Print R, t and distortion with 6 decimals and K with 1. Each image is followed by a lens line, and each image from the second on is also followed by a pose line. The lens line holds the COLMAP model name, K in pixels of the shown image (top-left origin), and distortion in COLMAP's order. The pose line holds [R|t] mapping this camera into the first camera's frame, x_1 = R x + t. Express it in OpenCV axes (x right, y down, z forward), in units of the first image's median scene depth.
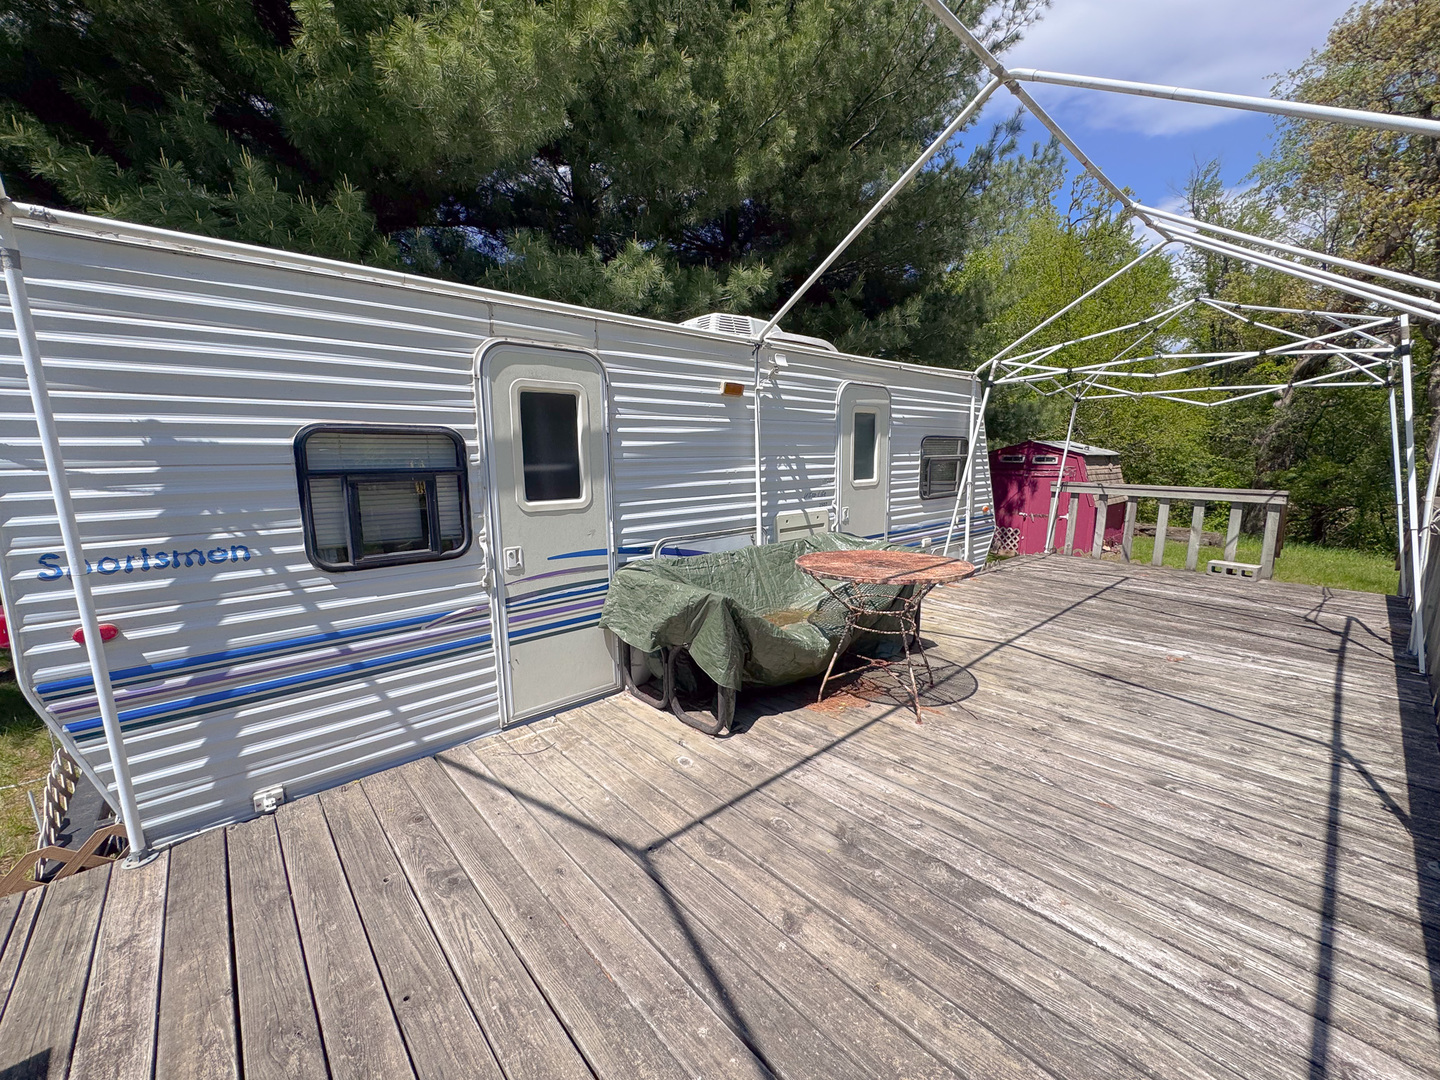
lens RADIAL K [[577.3, 0, 720.0], [0, 577.3, 540.0], [0, 0, 1]] dist [-0.002185, -0.000390]
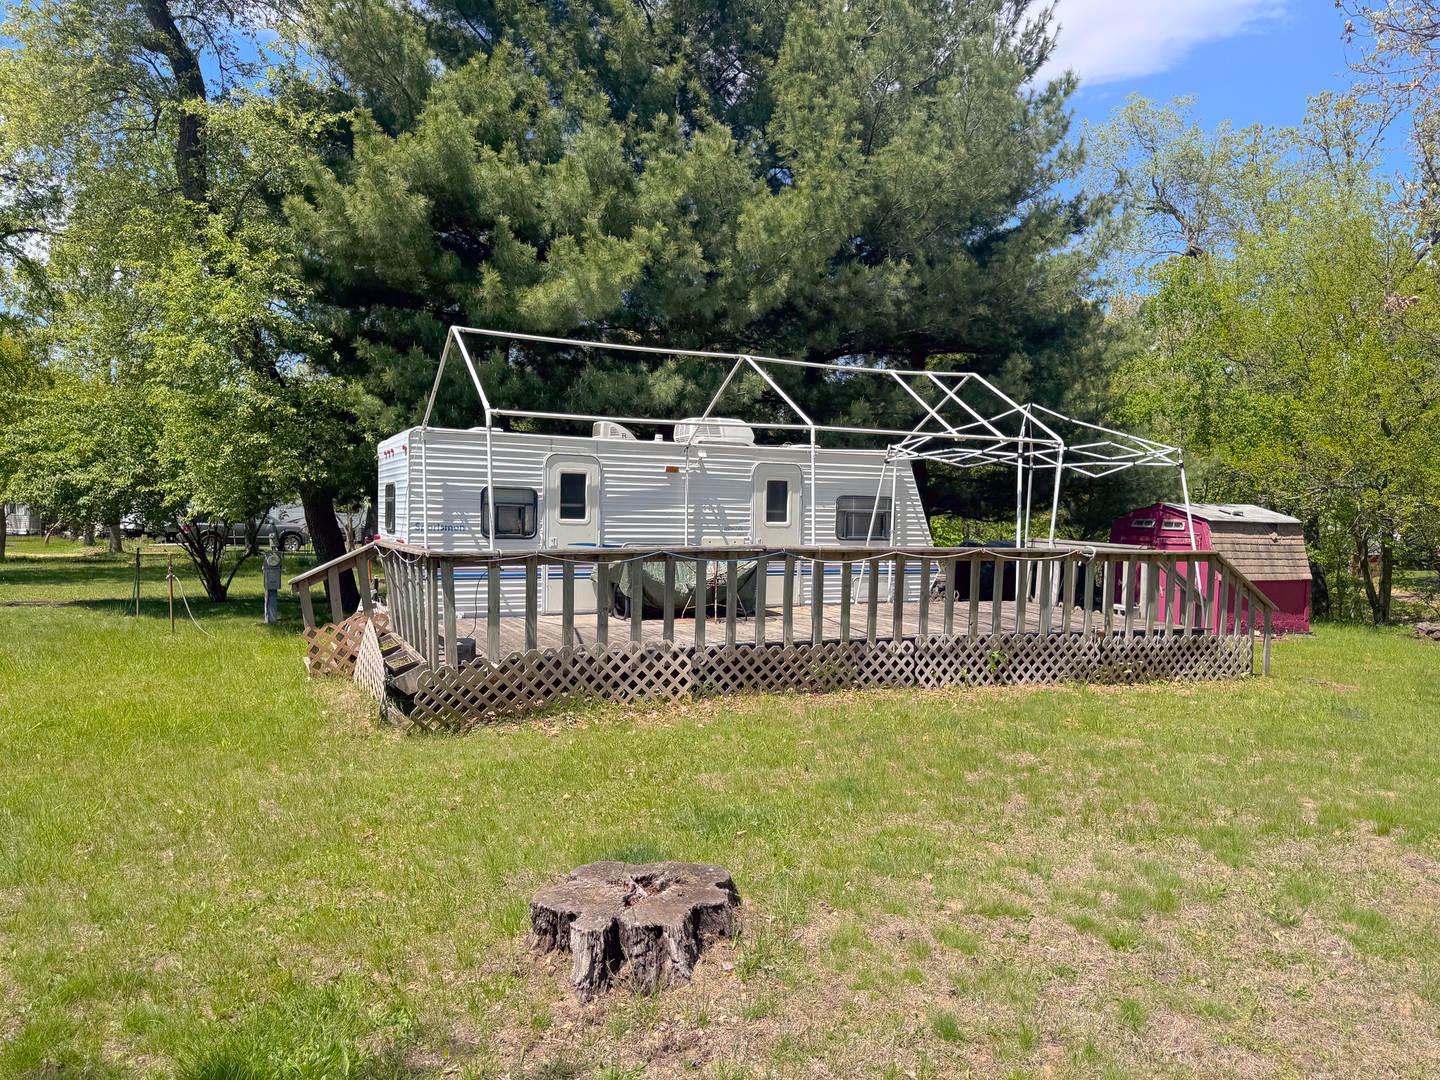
lens RADIAL K [[993.3, 0, 720.0], [0, 993.3, 540.0], [0, 0, 1]] dist [0.146420, -0.000125]
pose [[0.960816, 0.041295, -0.274092, 1.105559], [-0.073019, 0.991621, -0.106563, 0.318210], [0.267395, 0.122401, 0.955781, -2.120953]]
